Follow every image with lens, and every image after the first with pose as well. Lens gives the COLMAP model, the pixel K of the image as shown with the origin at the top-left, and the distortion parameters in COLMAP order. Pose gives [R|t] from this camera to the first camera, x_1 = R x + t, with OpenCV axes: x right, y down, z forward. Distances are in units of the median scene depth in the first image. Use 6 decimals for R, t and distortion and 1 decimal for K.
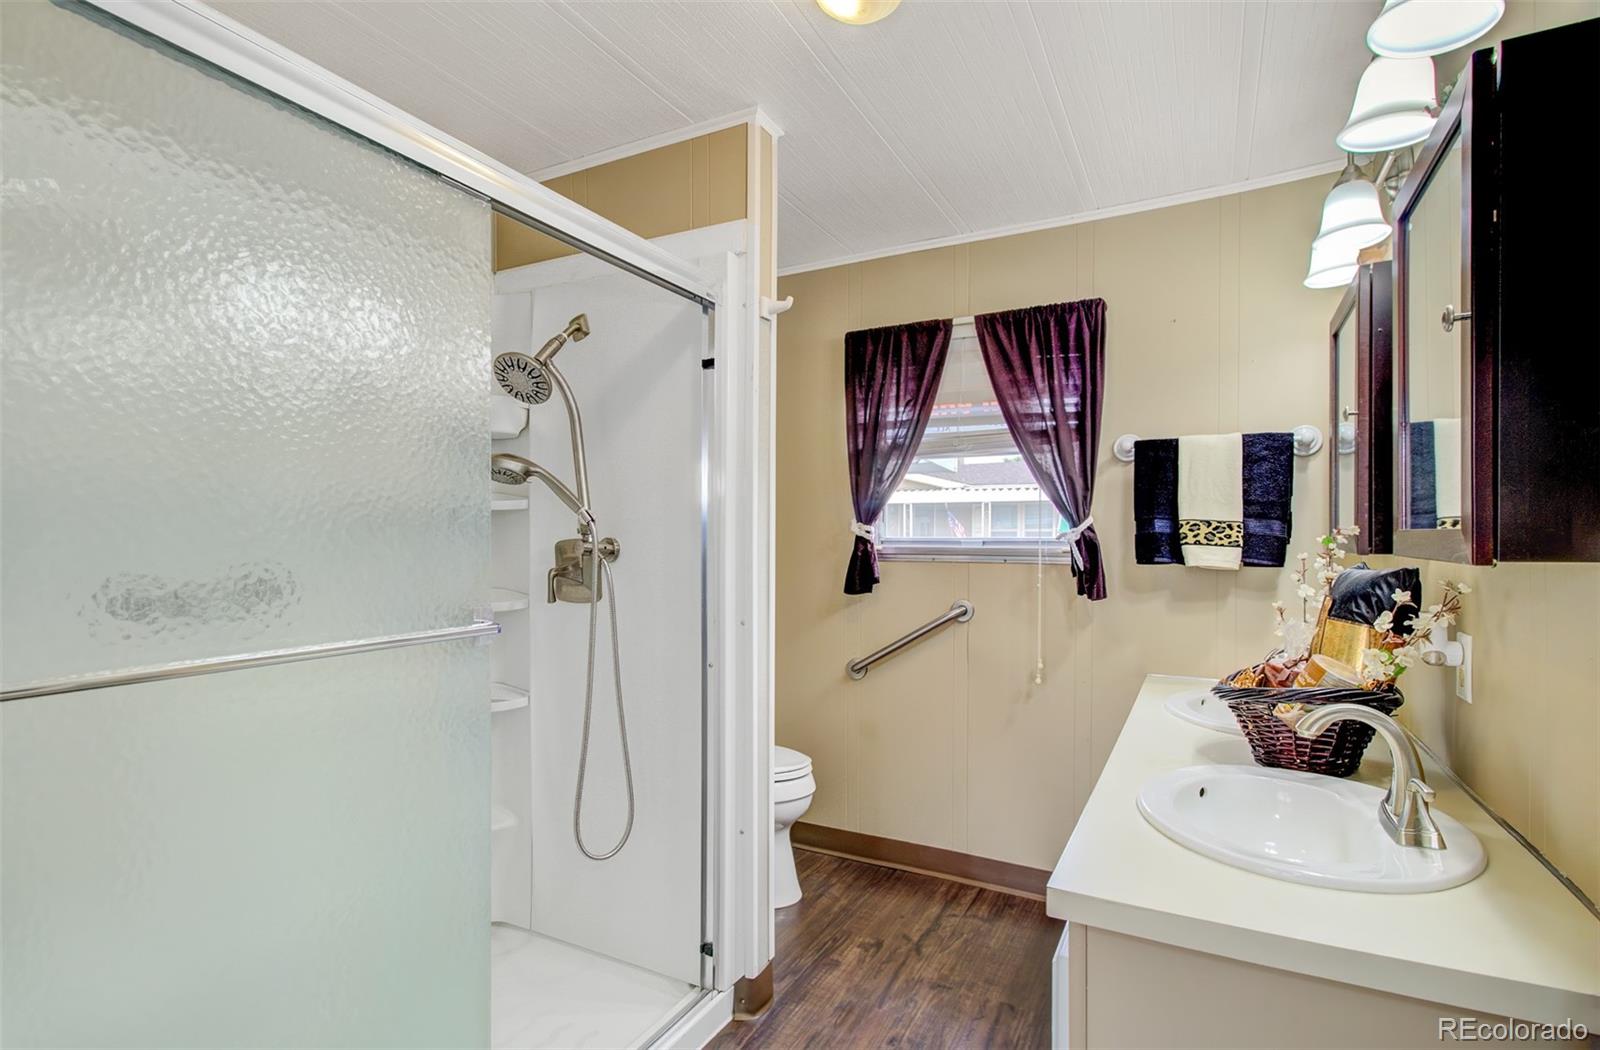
lens RADIAL K [[768.1, 0, 797.2], [0, 768.1, 548.8], [0, 0, 1]] dist [0.001043, 0.000160]
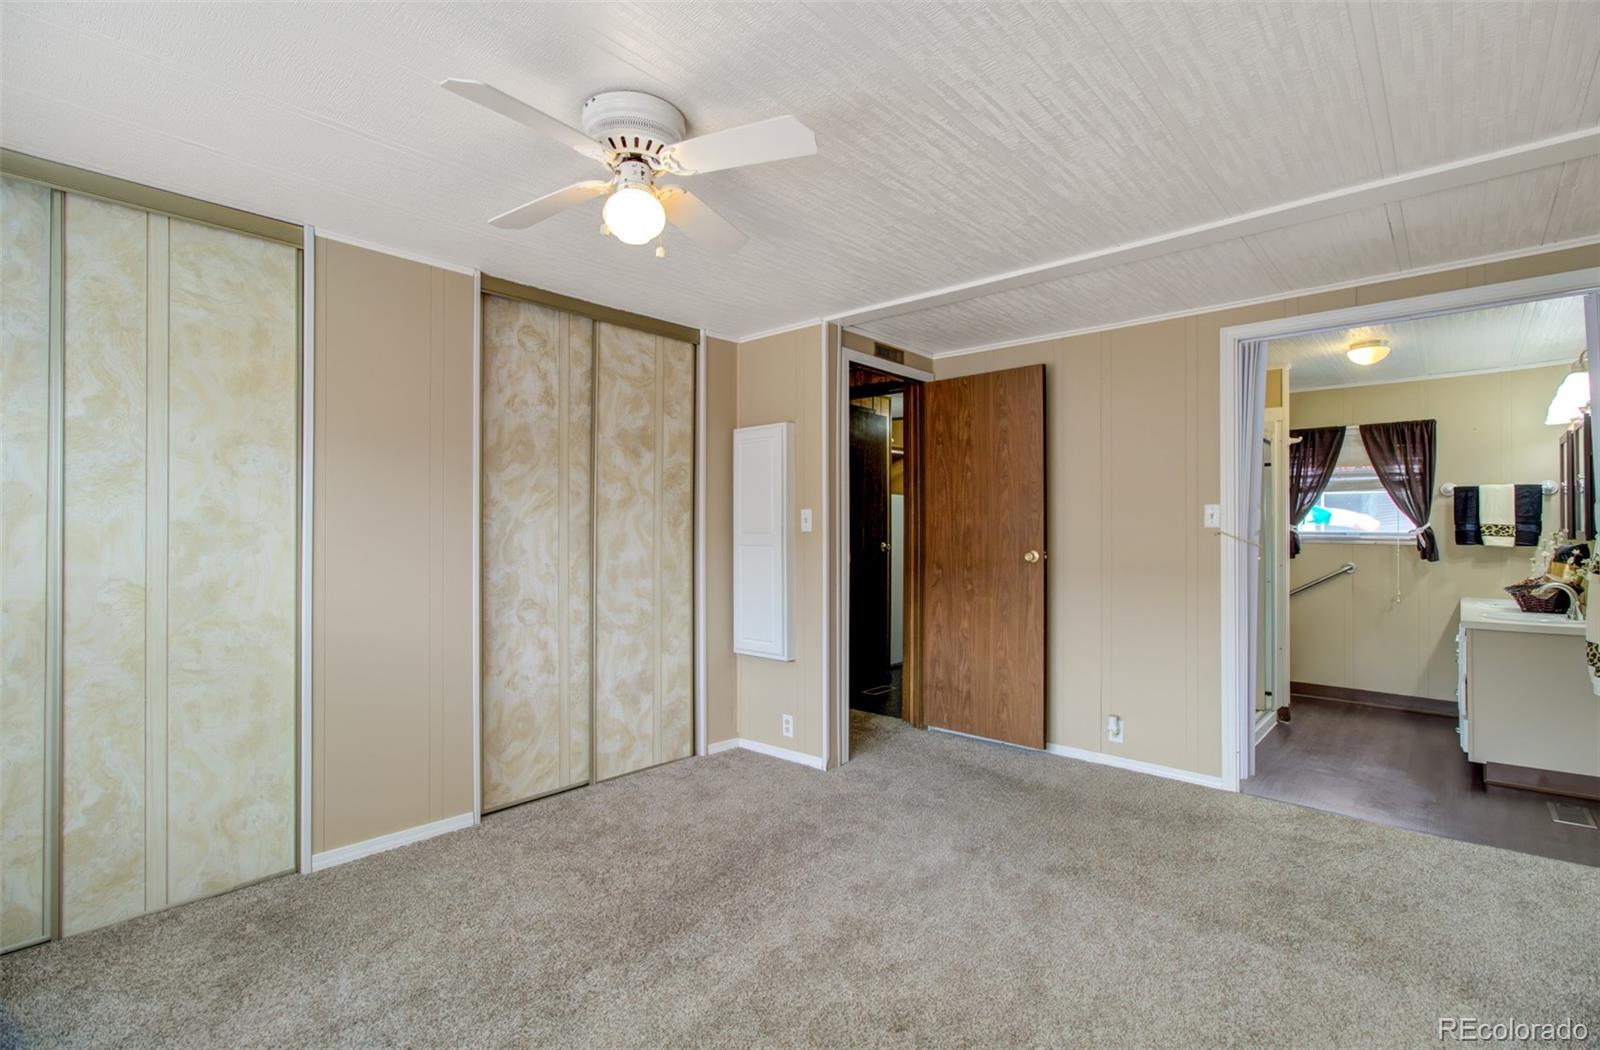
lens RADIAL K [[748.6, 0, 800.0], [0, 748.6, 525.0], [0, 0, 1]] dist [-0.000932, 0.000136]
pose [[0.973855, -0.000601, -0.227171, -0.832930], [-0.003092, 0.999869, -0.015903, 0.003850], [0.227150, 0.016190, 0.973725, -1.391823]]
